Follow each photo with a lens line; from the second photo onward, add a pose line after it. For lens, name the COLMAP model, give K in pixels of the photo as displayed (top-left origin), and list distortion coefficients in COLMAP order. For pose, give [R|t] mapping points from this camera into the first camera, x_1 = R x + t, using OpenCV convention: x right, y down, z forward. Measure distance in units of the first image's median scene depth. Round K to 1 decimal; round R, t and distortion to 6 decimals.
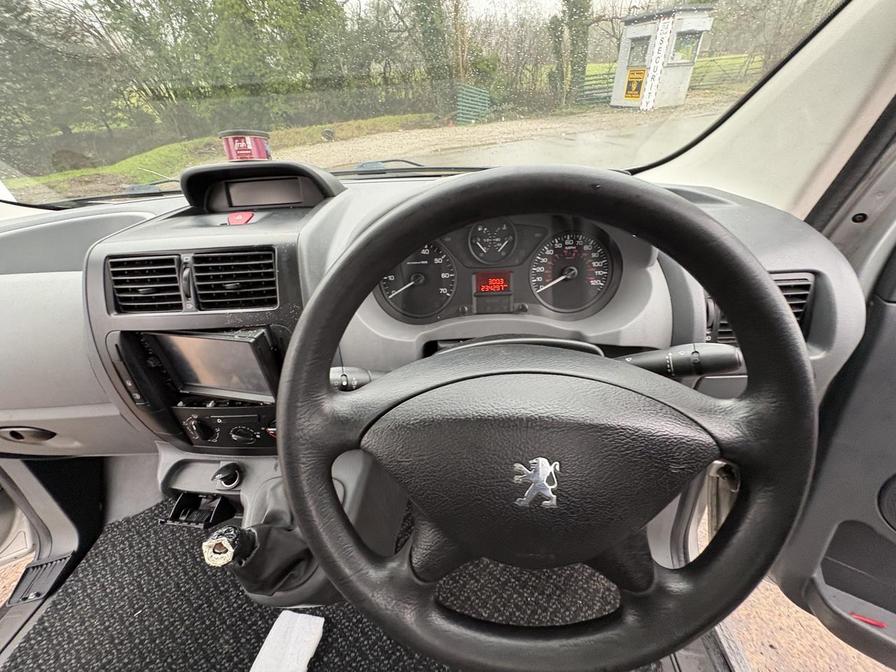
lens RADIAL K [[355.8, 0, 442.7], [0, 355.8, 340.7], [0, 0, 1]] dist [-0.002934, 0.000516]
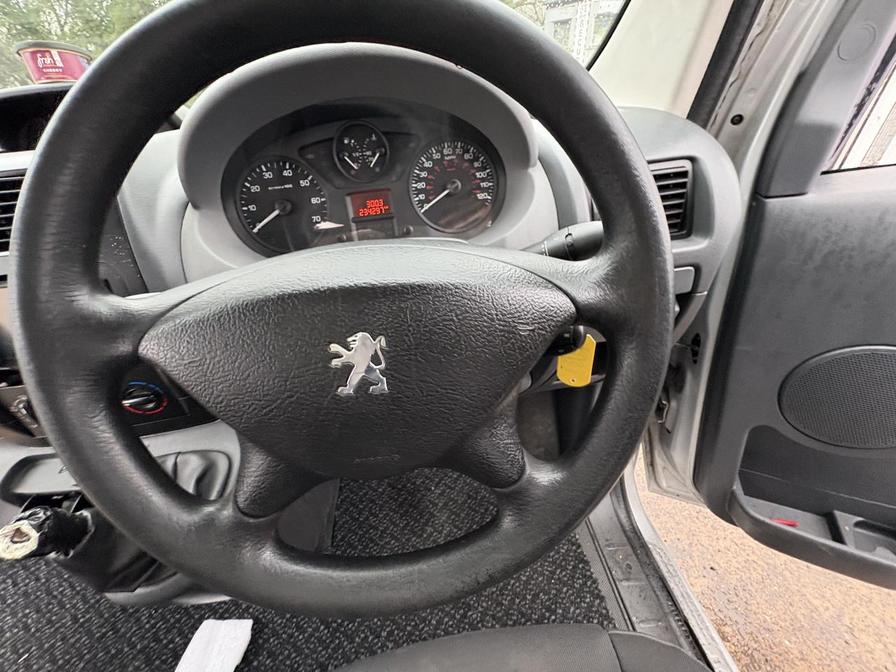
lens RADIAL K [[355.8, 0, 448.7], [0, 355.8, 346.4], [0, 0, 1]] dist [-0.002934, 0.000516]
pose [[0.988009, -0.104570, 0.113592, 0.180095], [0.102326, 0.994426, 0.025417, 0.171781], [-0.115617, -0.013489, 0.993202, 0.084723]]
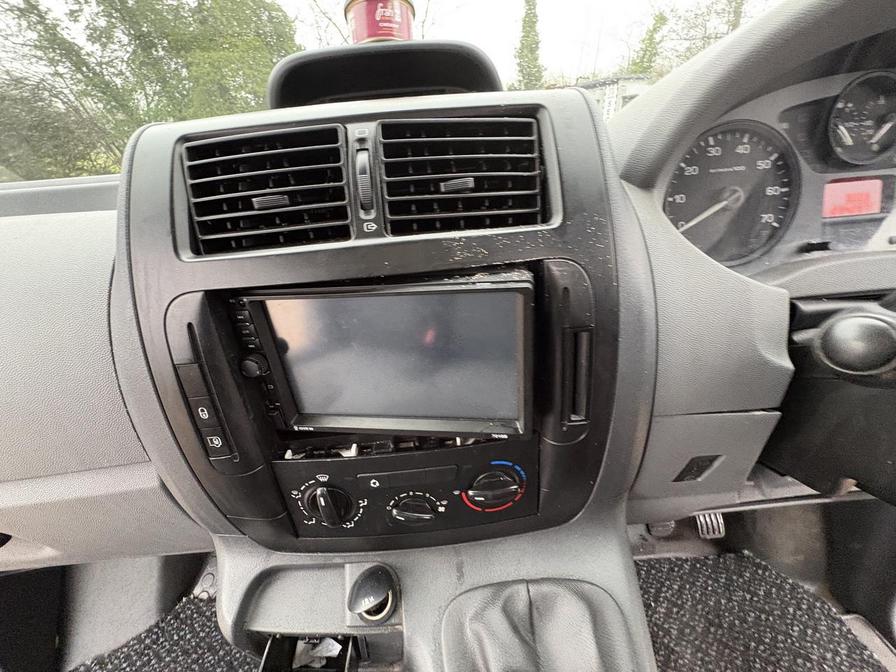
lens RADIAL K [[355.8, 0, 436.2], [0, 355.8, 343.4], [0, 0, 1]] dist [-0.002934, 0.000516]
pose [[0.996224, -0.050513, 0.070619, -0.553657], [0.059216, 0.990116, -0.127138, 0.096944], [-0.063499, 0.130840, 0.989368, 0.462920]]
